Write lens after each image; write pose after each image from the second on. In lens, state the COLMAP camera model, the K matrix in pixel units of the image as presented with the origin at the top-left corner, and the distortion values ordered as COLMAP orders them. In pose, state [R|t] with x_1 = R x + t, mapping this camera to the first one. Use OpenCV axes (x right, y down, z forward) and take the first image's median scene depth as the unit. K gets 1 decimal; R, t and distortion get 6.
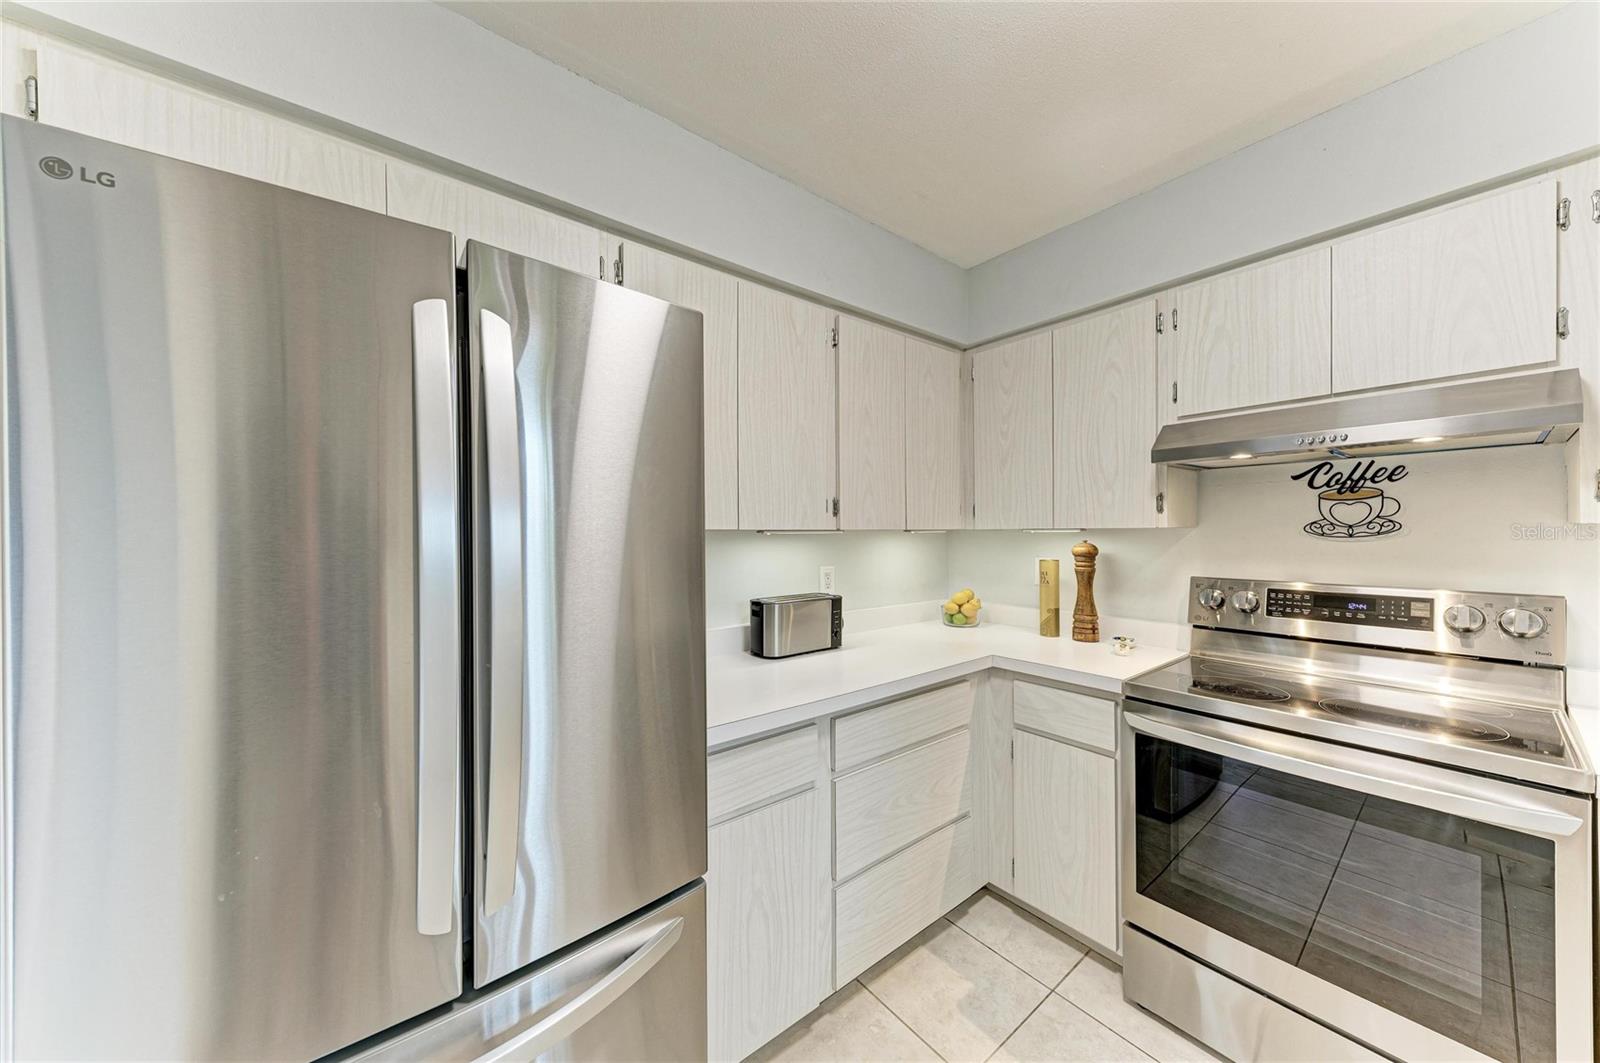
lens RADIAL K [[536.8, 0, 797.1], [0, 536.8, 530.9], [0, 0, 1]] dist [0.003005, 0.000132]
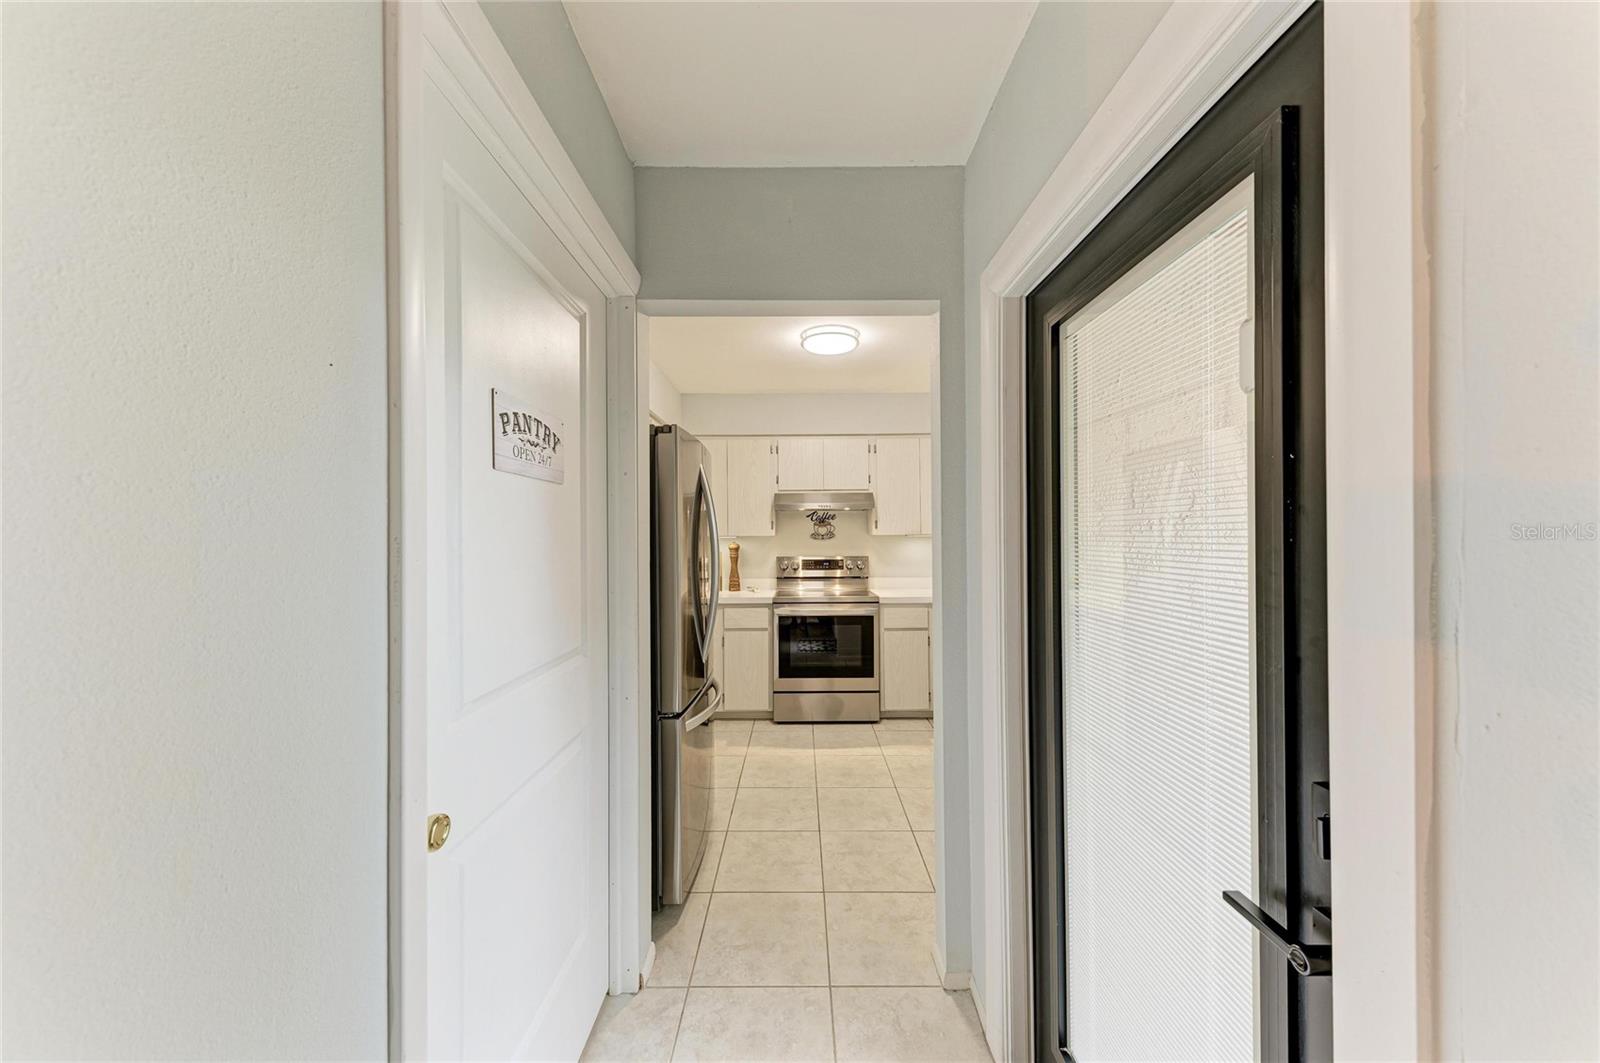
lens RADIAL K [[541.4, 0, 795.3], [0, 541.4, 531.7], [0, 0, 1]] dist [0.002901, -0.000009]
pose [[0.627669, 0.006574, 0.778453, -1.147733], [0.001733, 0.999950, -0.009841, 0.000073], [-0.778478, 0.007526, 0.627626, -0.591739]]
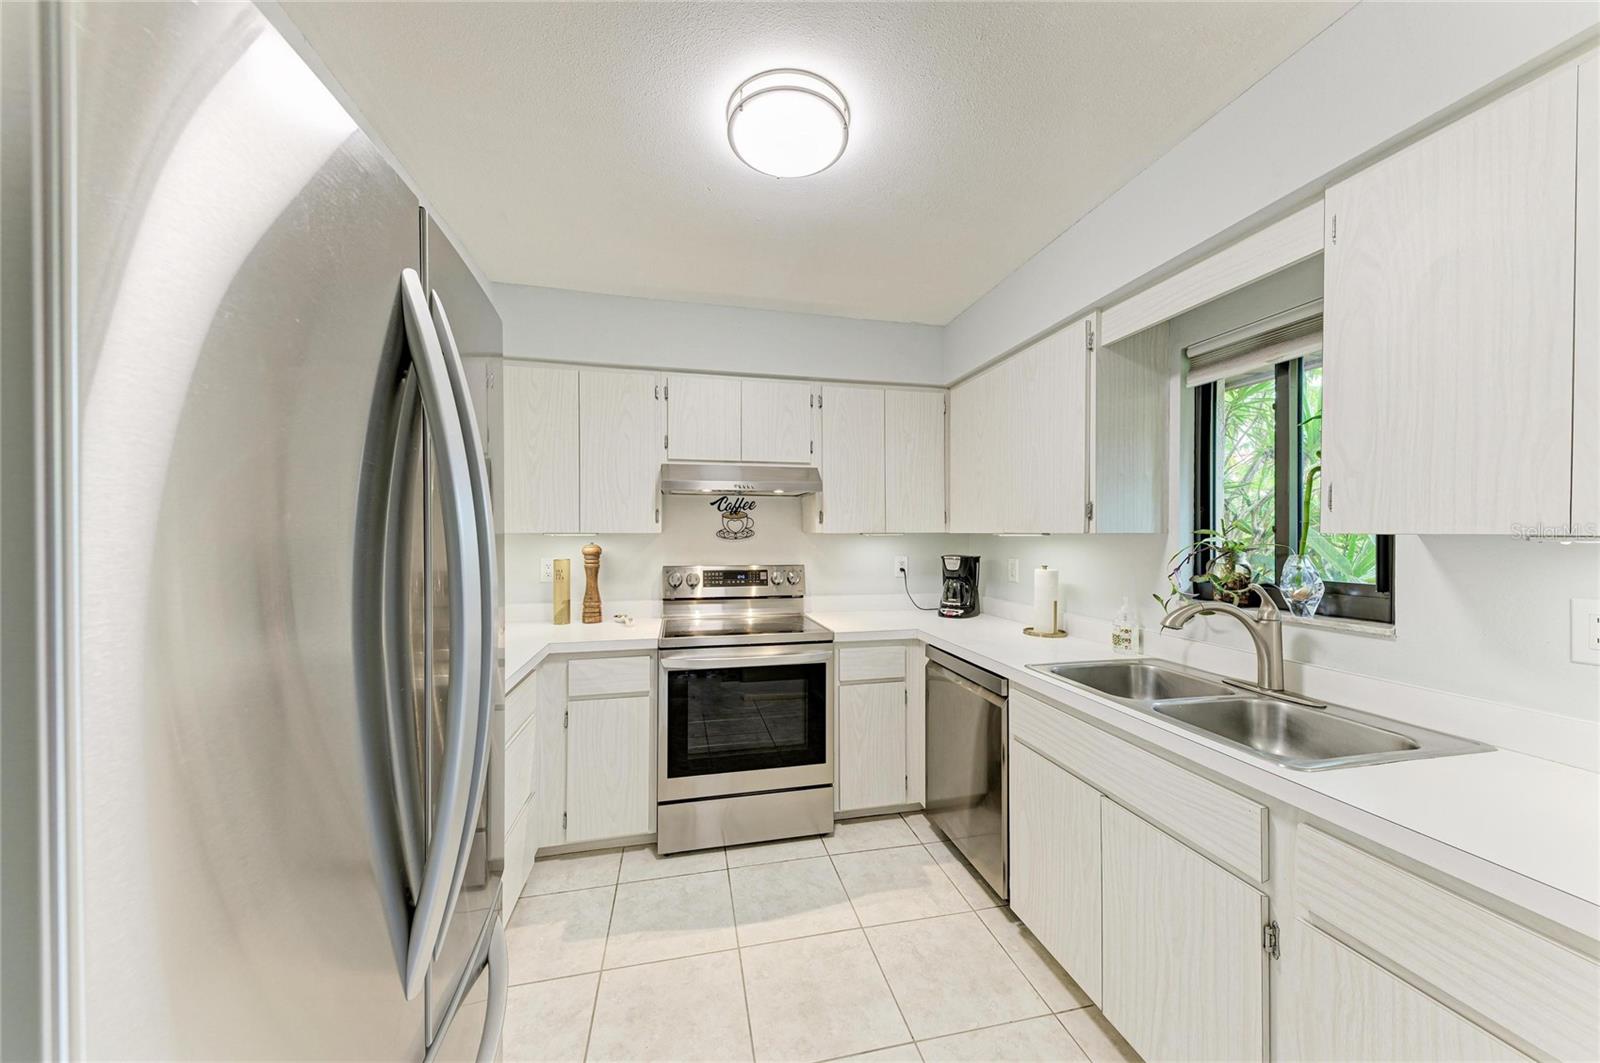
lens RADIAL K [[536.8, 0, 797.1], [0, 536.8, 530.9], [0, 0, 1]] dist [0.003005, 0.000132]
pose [[0.438054, 0.009380, 0.898900, -0.473115], [-0.005236, 0.999955, -0.007883, -0.002744], [-0.898934, -0.001253, 0.438083, 0.025811]]
